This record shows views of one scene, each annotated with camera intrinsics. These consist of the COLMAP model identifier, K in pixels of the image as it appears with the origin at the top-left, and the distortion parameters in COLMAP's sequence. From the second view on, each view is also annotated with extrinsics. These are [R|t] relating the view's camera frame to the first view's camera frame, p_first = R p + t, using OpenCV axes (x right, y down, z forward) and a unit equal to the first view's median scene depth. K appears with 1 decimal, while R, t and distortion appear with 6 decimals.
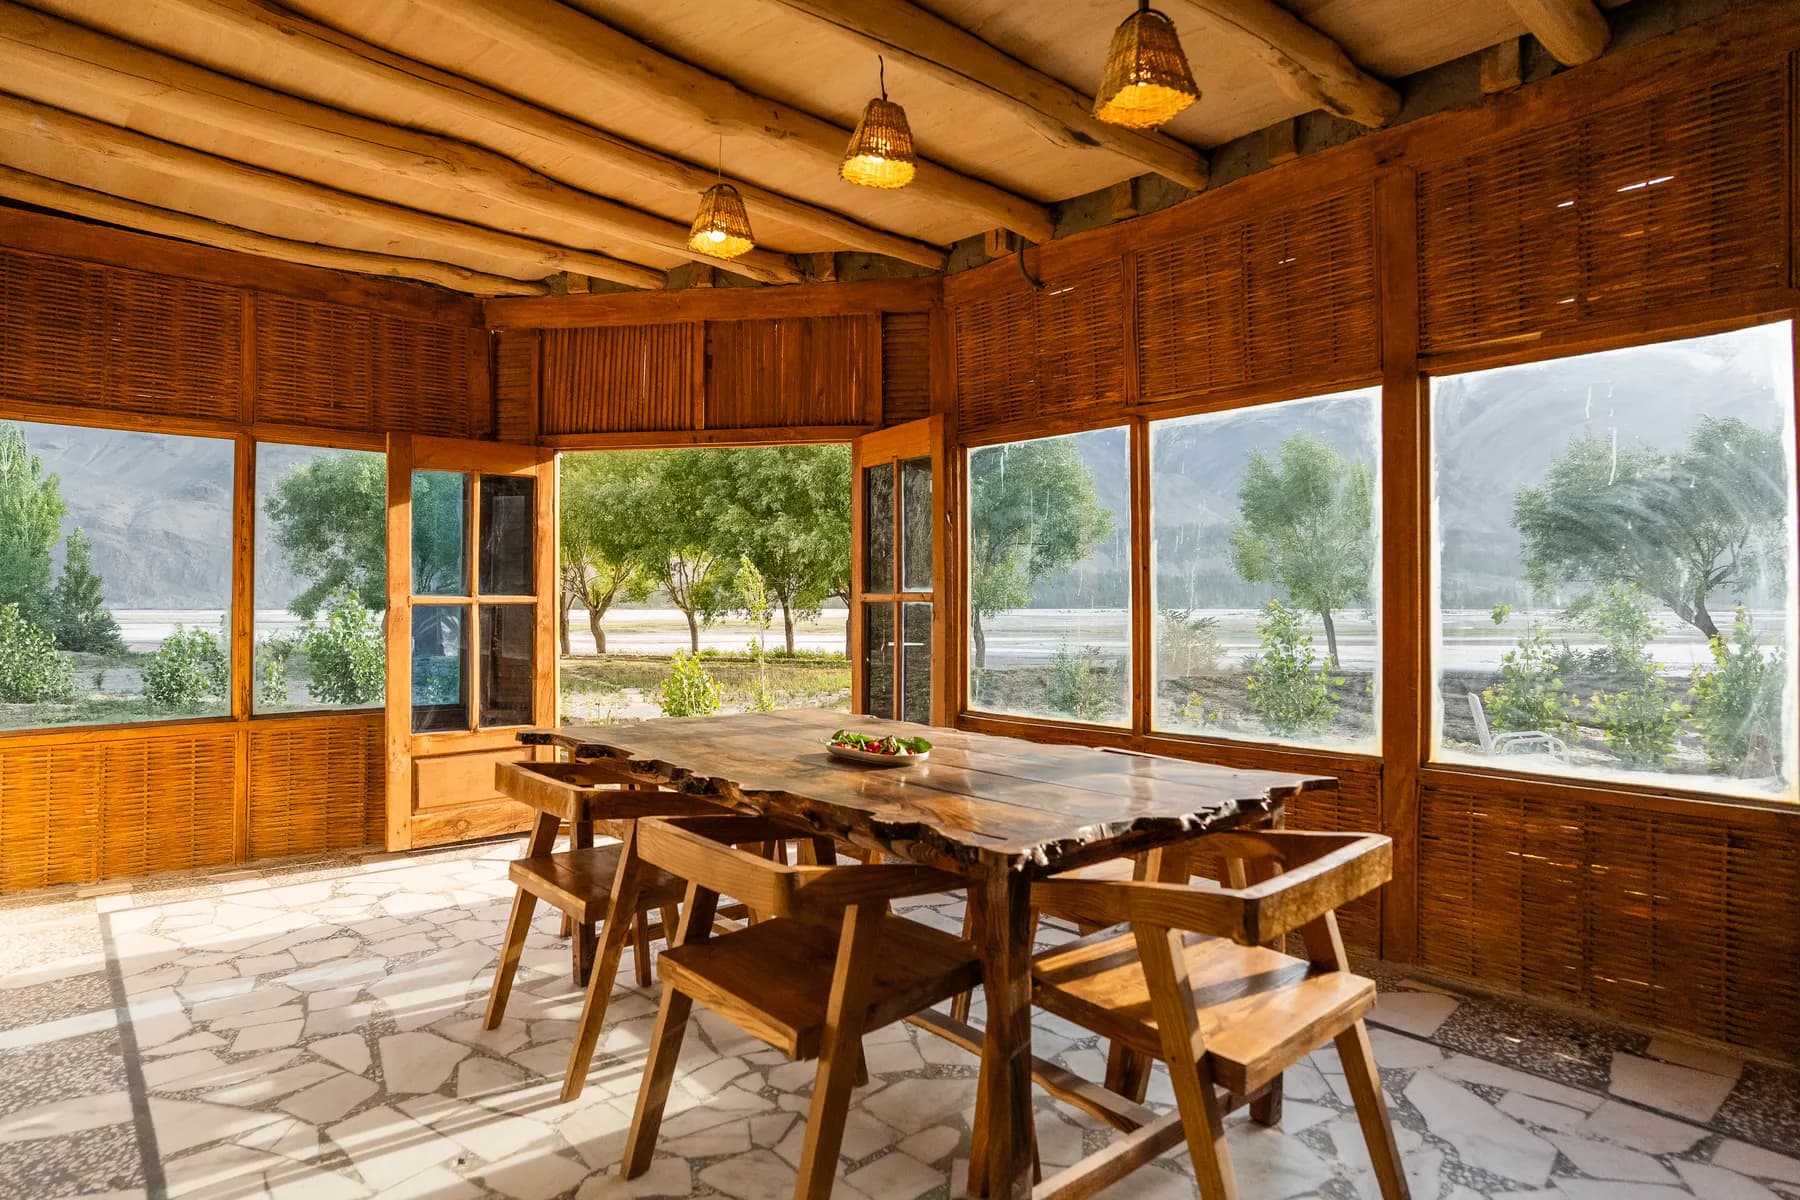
lens RADIAL K [[1033.5, 0, 869.7], [0, 1033.5, 603.5], [0, 0, 1]] dist [-0.055569, 0.035697]
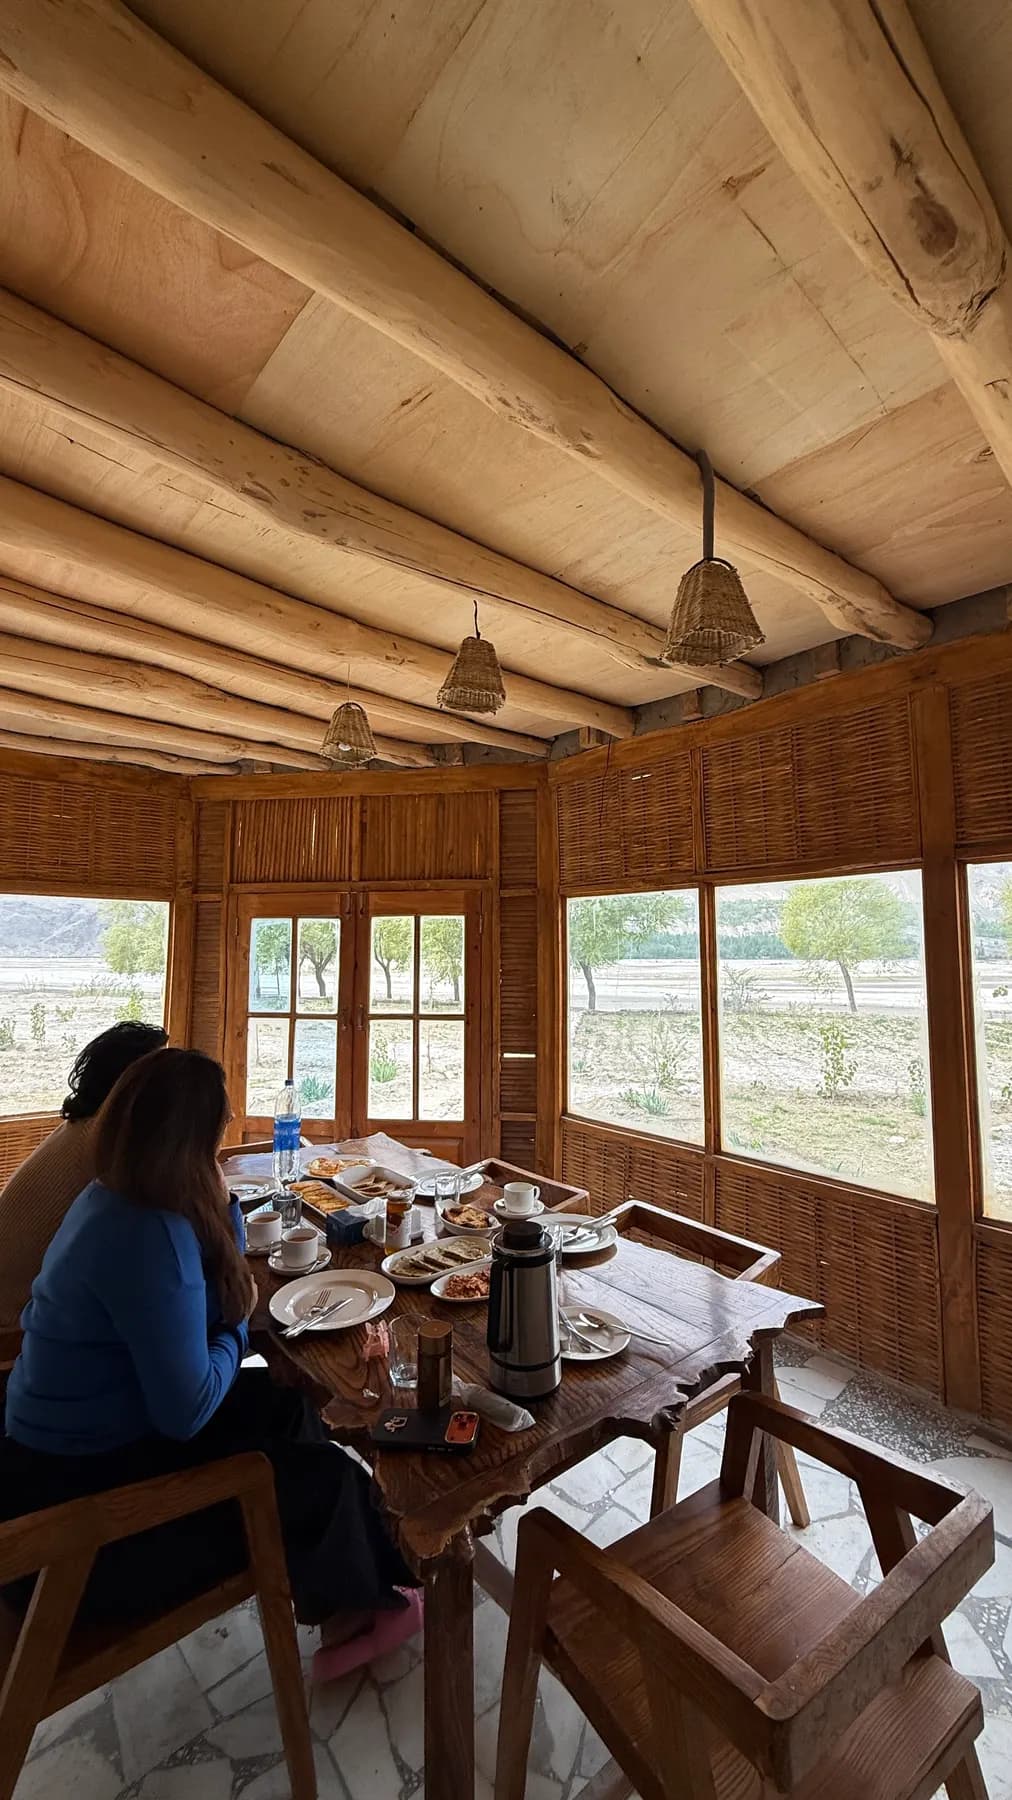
lens RADIAL K [[727.1, 0, 495.3], [0, 727.1, 901.3], [0, 0, 1]] dist [-0.003397, 0.000200]
pose [[0.999618, 0.001681, -0.027593, 0.049609], [-0.003814, 0.996990, -0.077430, -0.119808], [0.027380, 0.077506, 0.996616, 0.188261]]
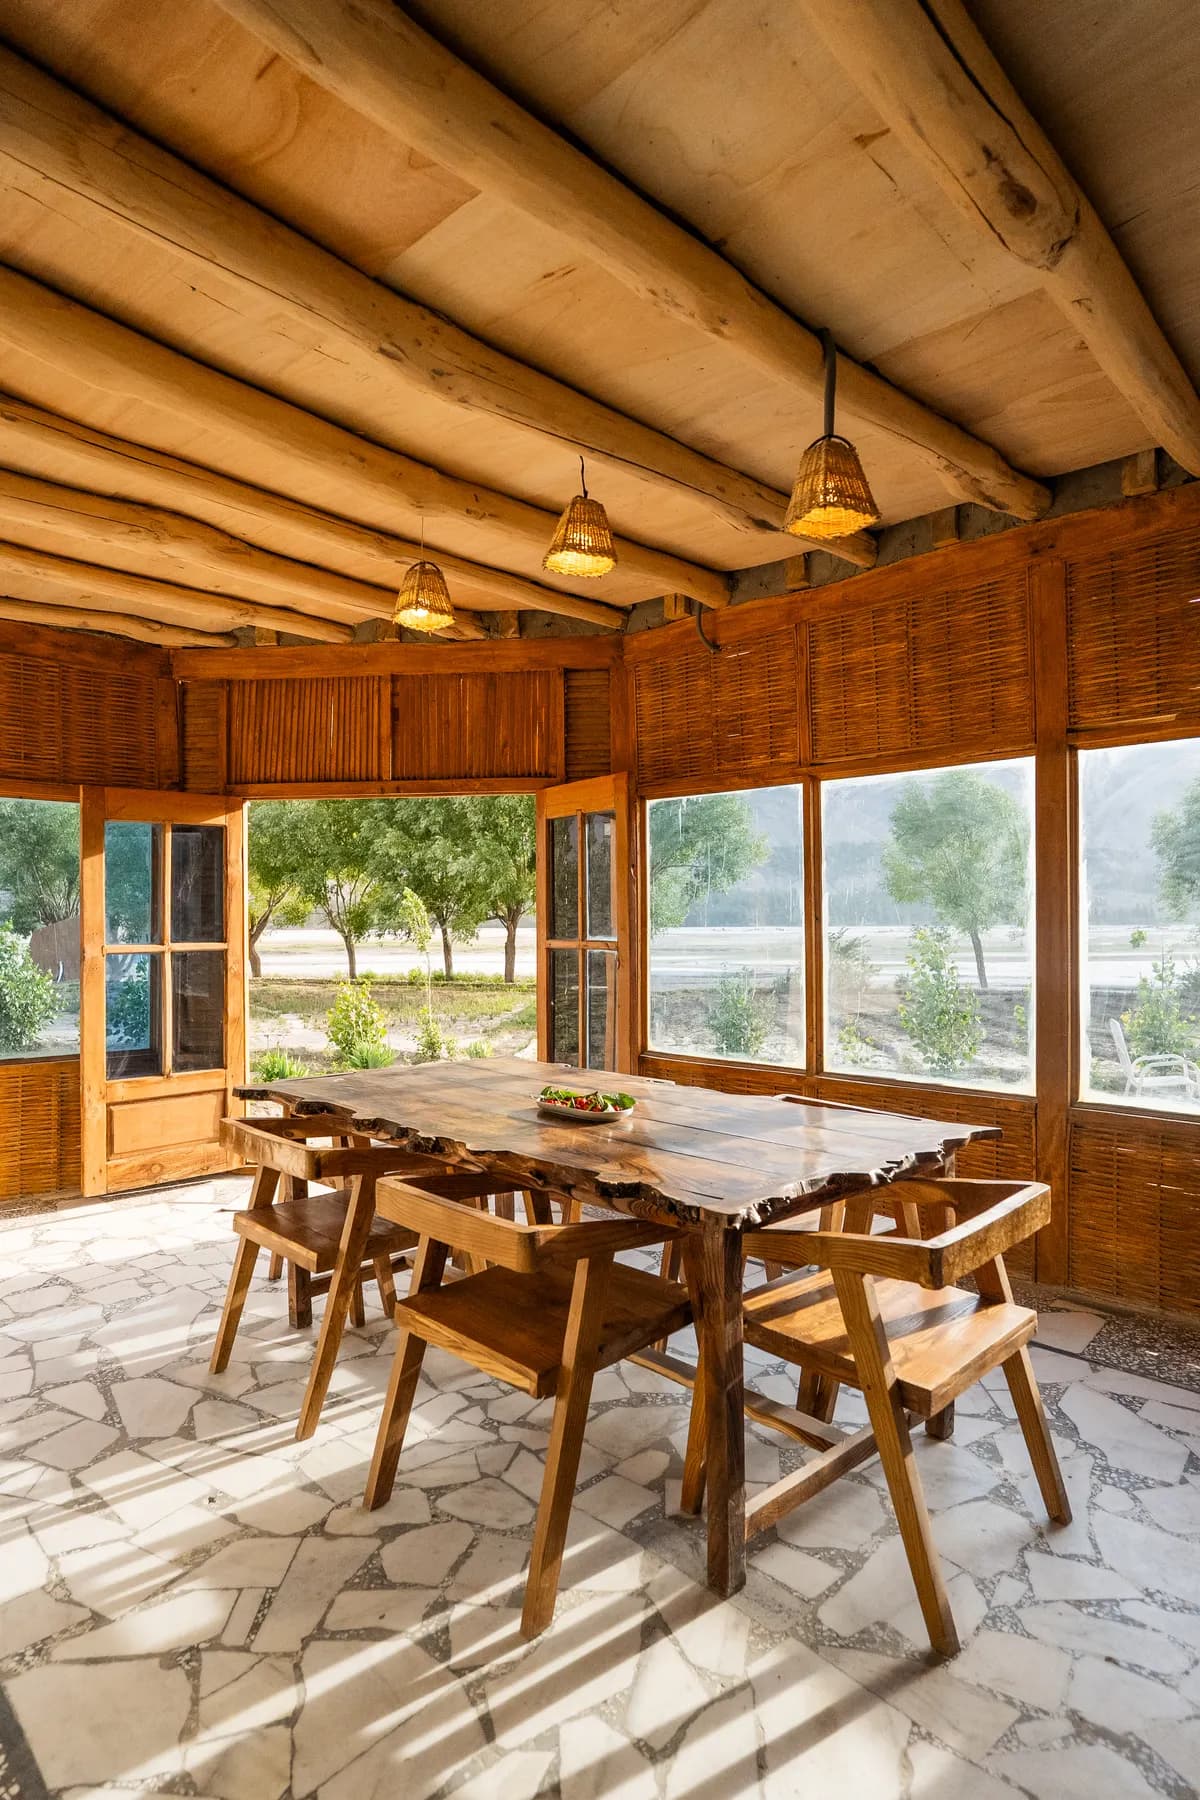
lens RADIAL K [[1033.5, 0, 592.0], [0, 1033.5, 927.2], [0, 0, 1]] dist [-0.055569, 0.035697]
pose [[0.997982, -0.004910, 0.063311, -0.042673], [0.004666, 0.999981, 0.003992, -0.039776], [-0.063329, -0.003688, 0.997986, -0.064863]]
